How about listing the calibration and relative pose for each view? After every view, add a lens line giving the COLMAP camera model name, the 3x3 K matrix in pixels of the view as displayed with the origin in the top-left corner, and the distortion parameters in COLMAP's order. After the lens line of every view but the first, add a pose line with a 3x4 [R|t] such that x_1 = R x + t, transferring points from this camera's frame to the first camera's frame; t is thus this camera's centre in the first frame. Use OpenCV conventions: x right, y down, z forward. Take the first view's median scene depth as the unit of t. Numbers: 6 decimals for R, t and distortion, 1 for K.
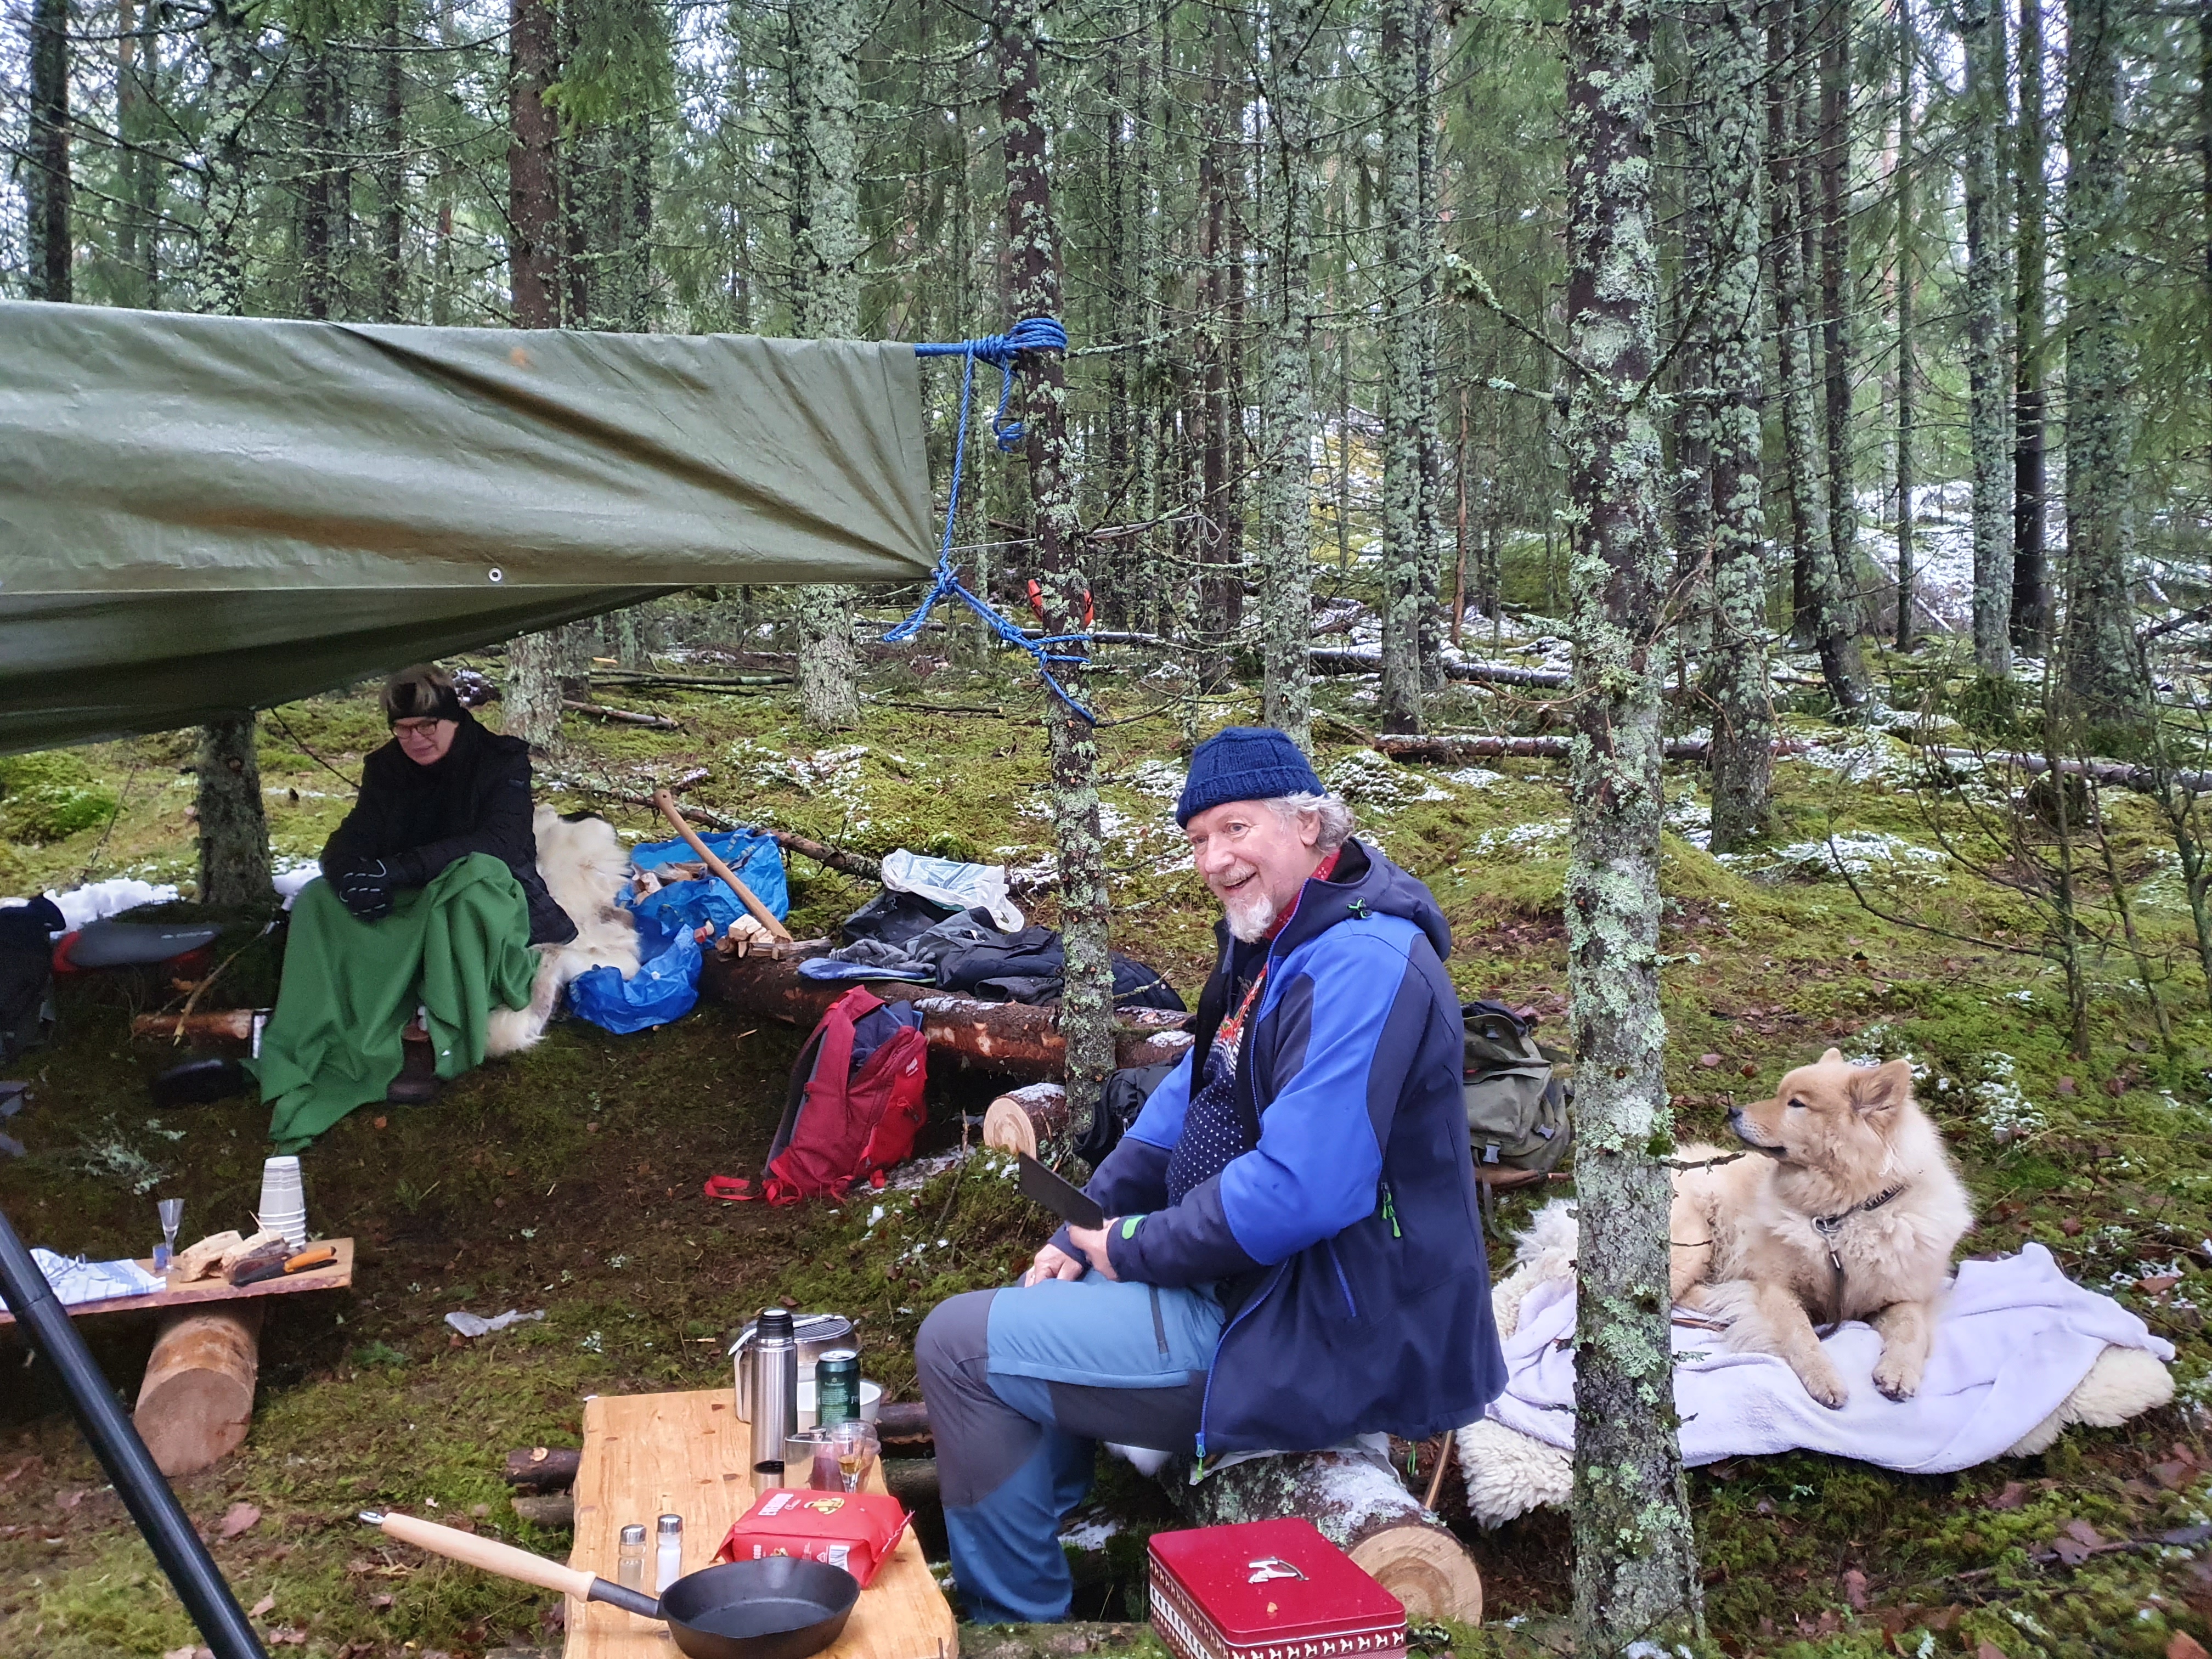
lens RADIAL K [[1667.2, 0, 1106.0], [0, 1667.2, 829.5], [0, 0, 1]] dist [-0.034866, -0.009037]
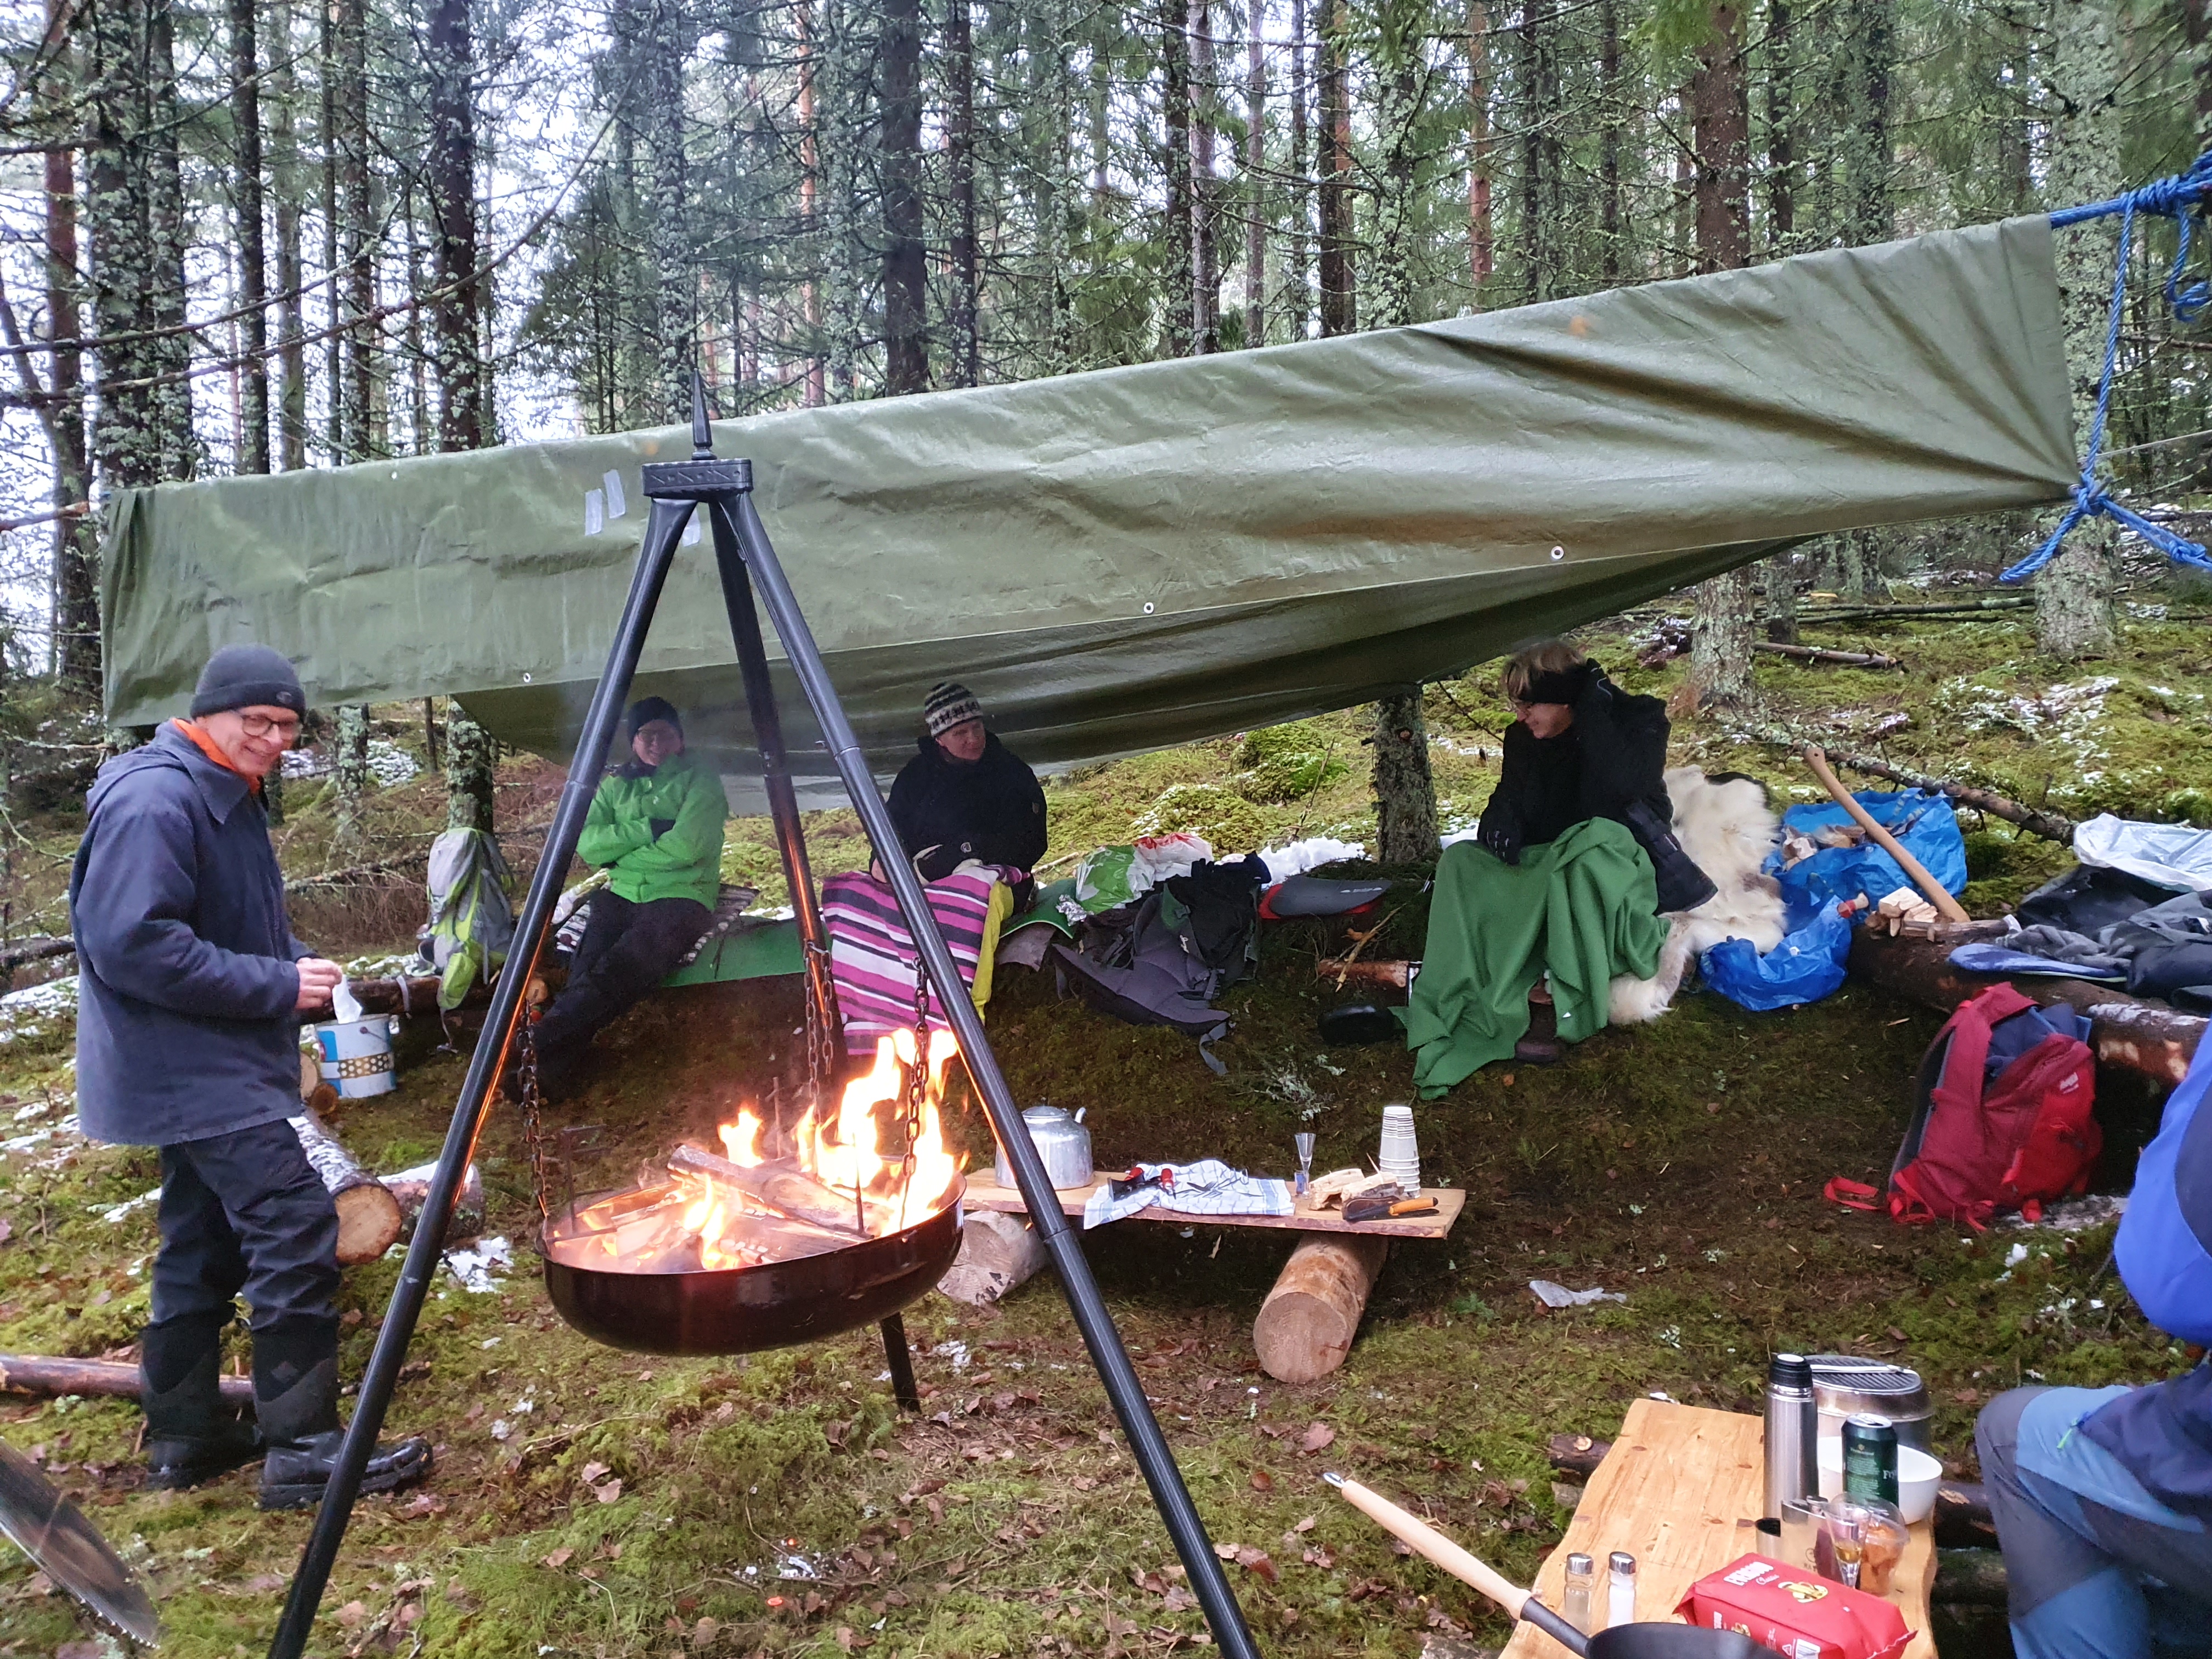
lens RADIAL K [[1681.9, 0, 1106.3], [0, 1681.9, 806.8], [0, 0, 1]] dist [0.002335, -0.032053]
pose [[0.729269, 0.001421, -0.684225, 0.093832], [0.019482, 0.999549, 0.022840, -0.022047], [0.683949, -0.029986, 0.728913, 0.055536]]
